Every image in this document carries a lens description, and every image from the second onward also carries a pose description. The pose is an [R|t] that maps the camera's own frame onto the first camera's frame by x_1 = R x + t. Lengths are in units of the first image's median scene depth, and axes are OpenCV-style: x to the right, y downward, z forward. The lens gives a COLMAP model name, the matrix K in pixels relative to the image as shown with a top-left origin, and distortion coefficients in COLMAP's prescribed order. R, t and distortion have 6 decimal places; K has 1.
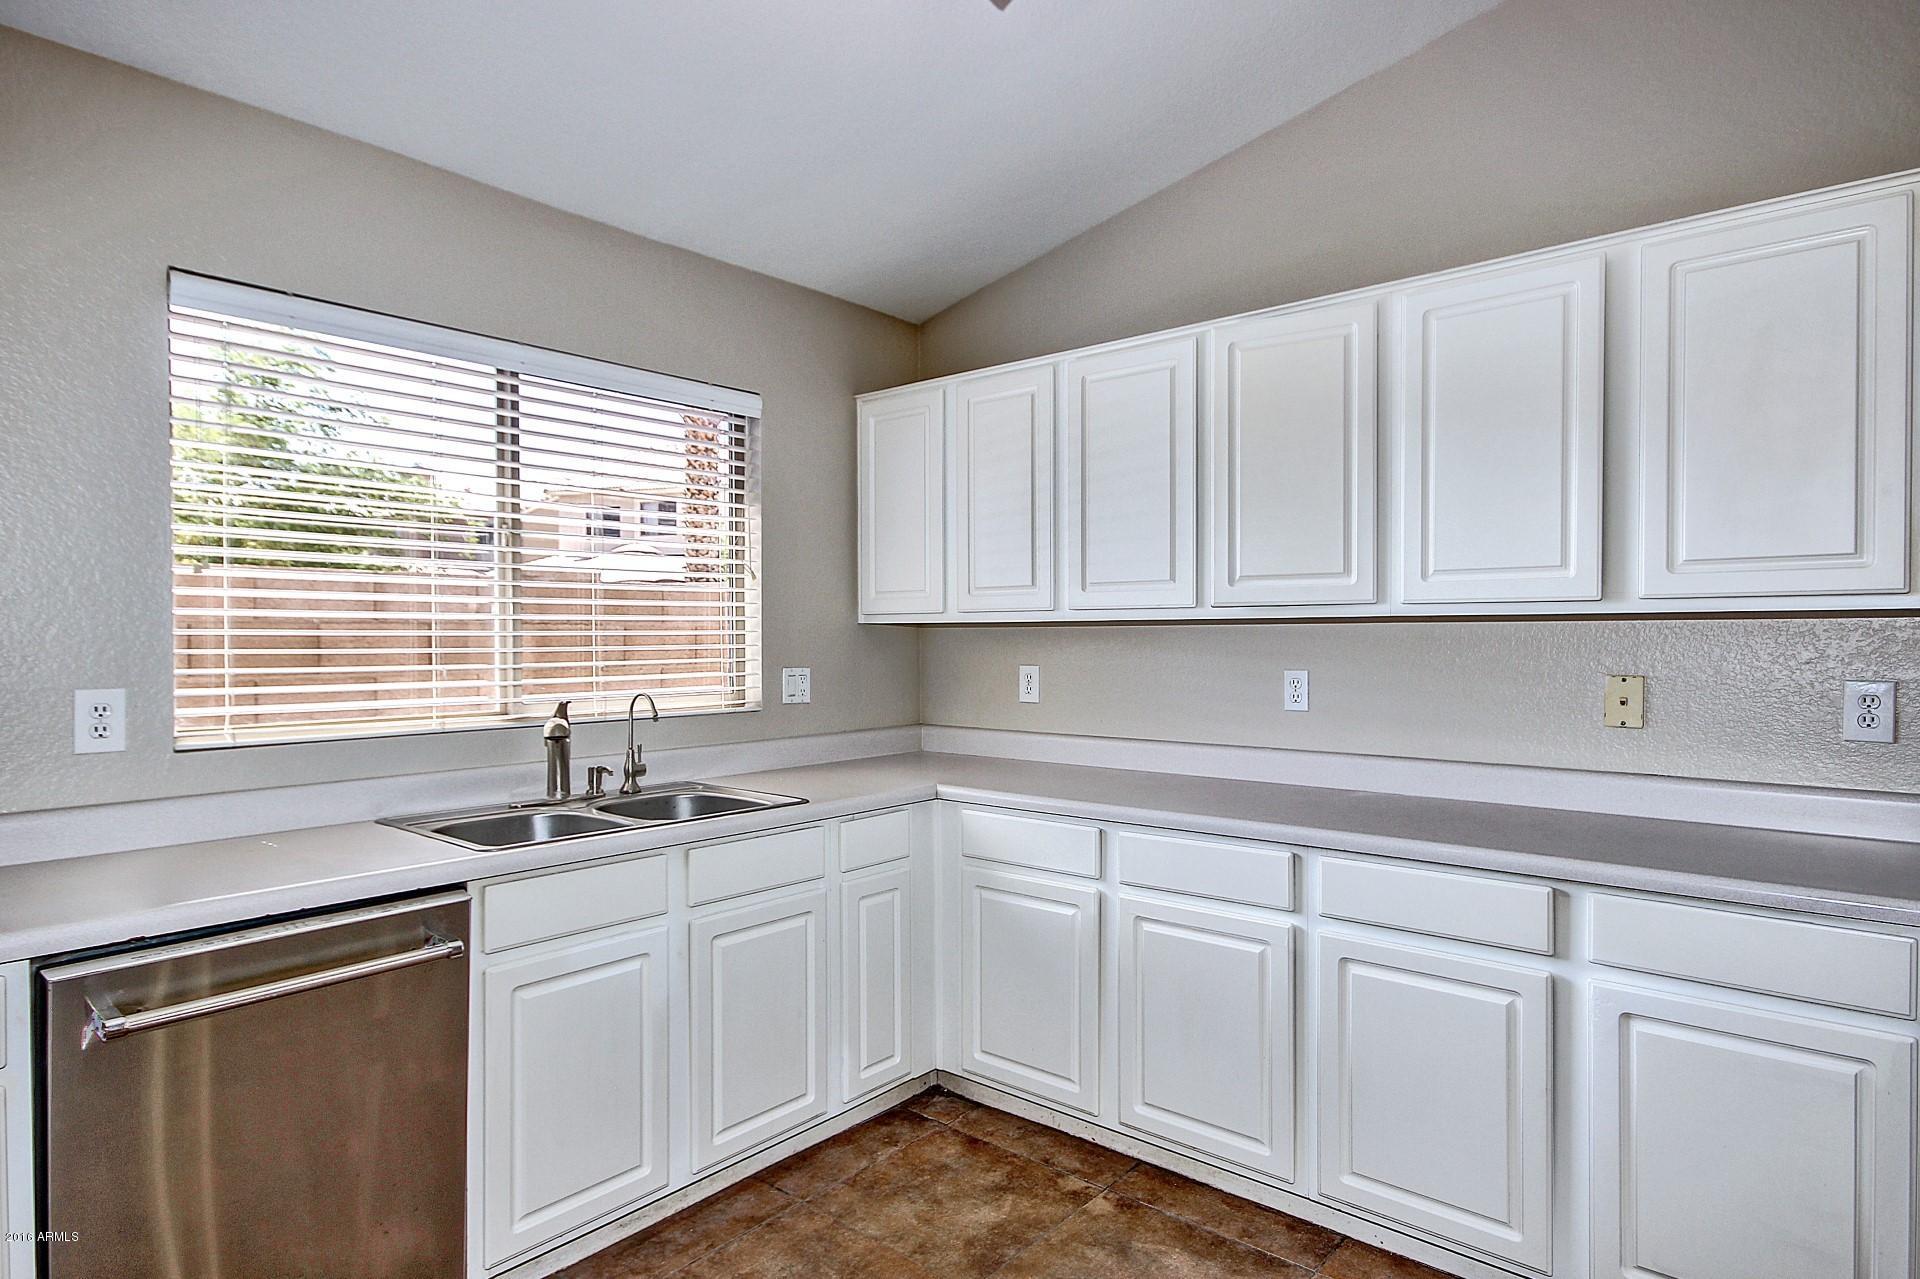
lens RADIAL K [[1056.8, 0, 968.4], [0, 1056.8, 647.4], [0, 0, 1]] dist [0.010354, -0.003135]
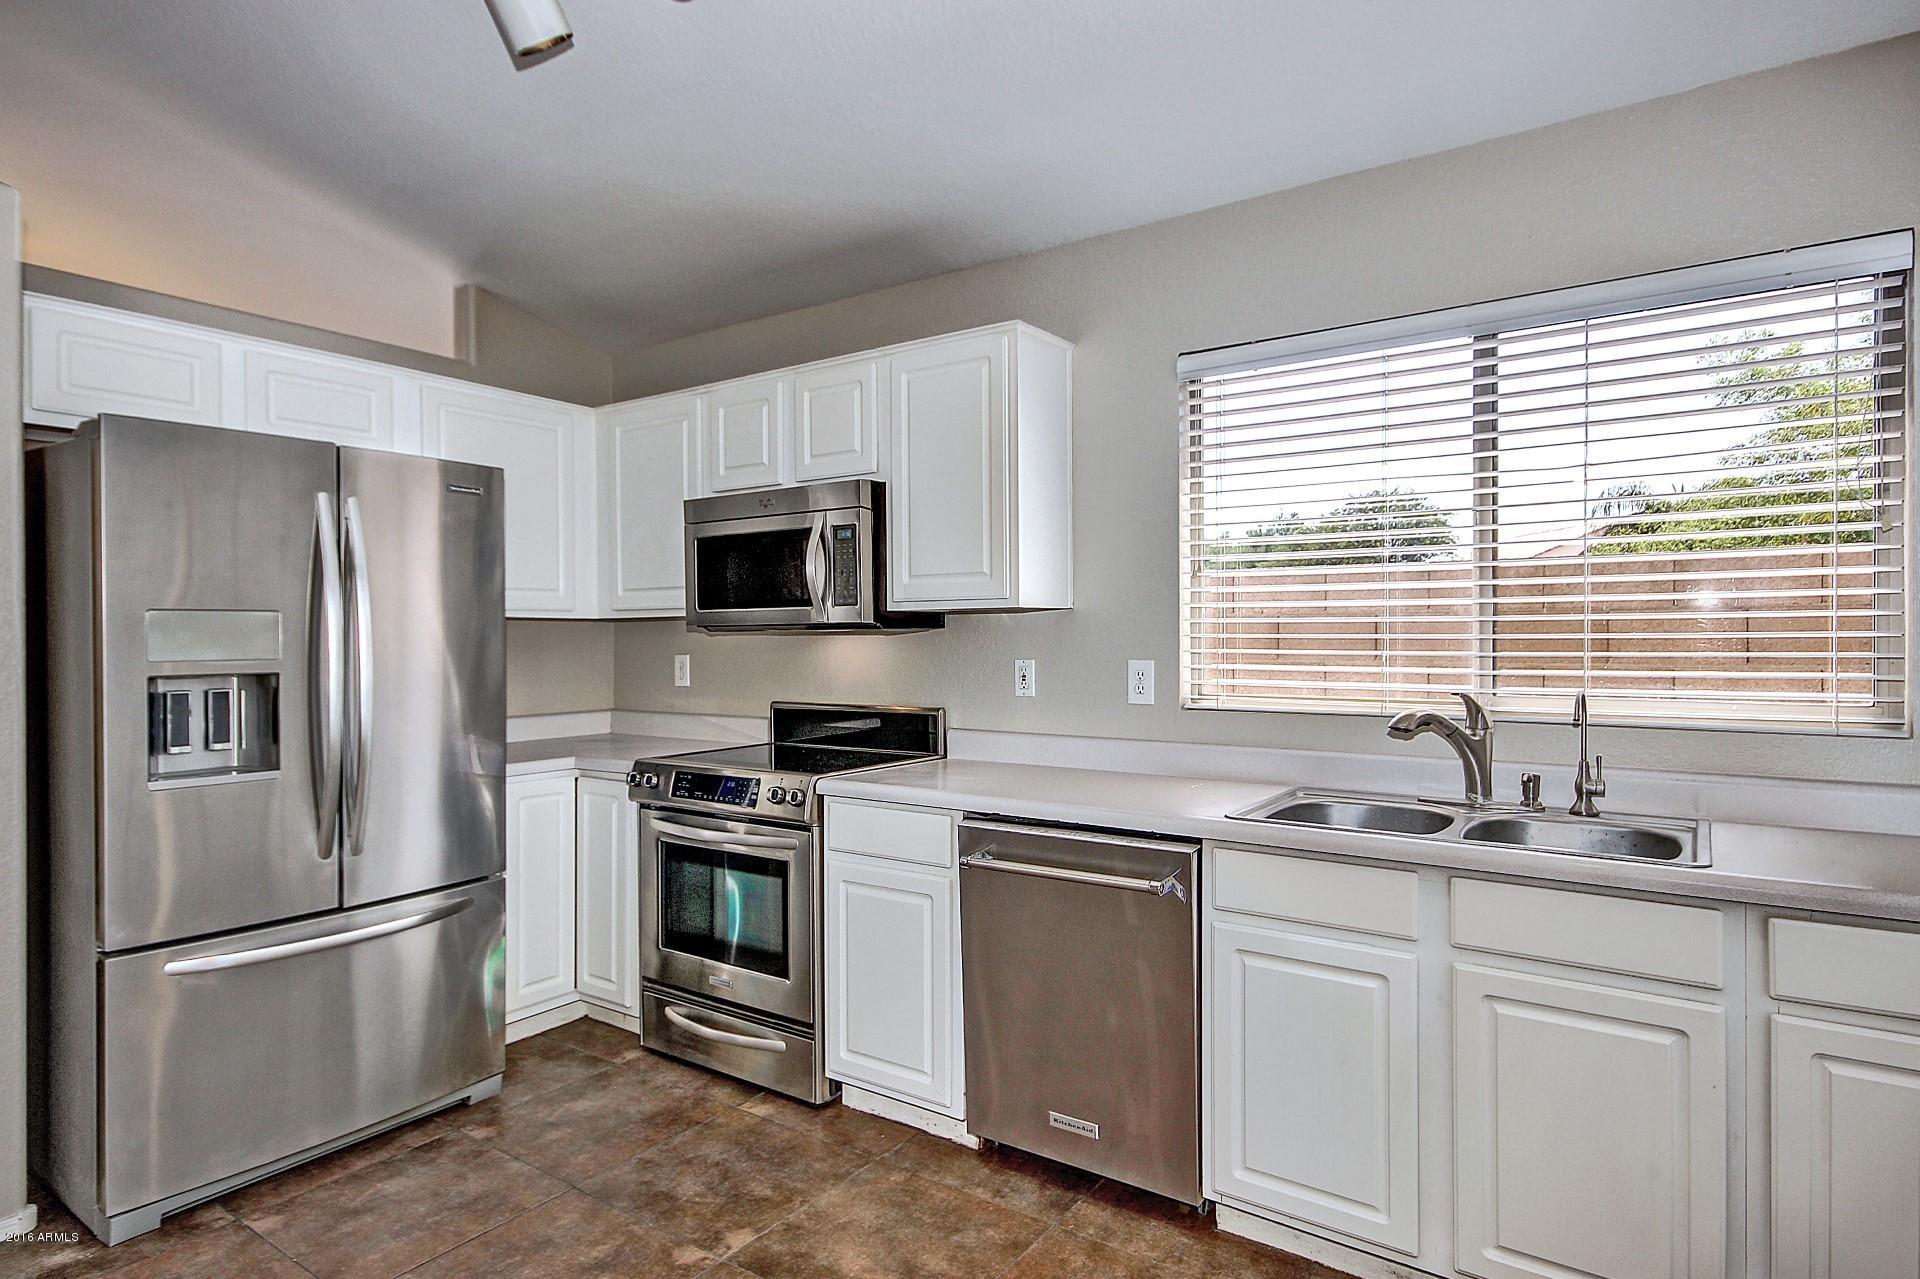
lens RADIAL K [[1056.8, 0, 961.6], [0, 1056.8, 648.3], [0, 0, 1]] dist [0.010354, -0.003135]
pose [[0.088121, 0.021527, -0.995877, 0.460364], [-0.003644, 0.999767, 0.021288, -0.005593], [0.996103, 0.001753, 0.088179, 0.472763]]
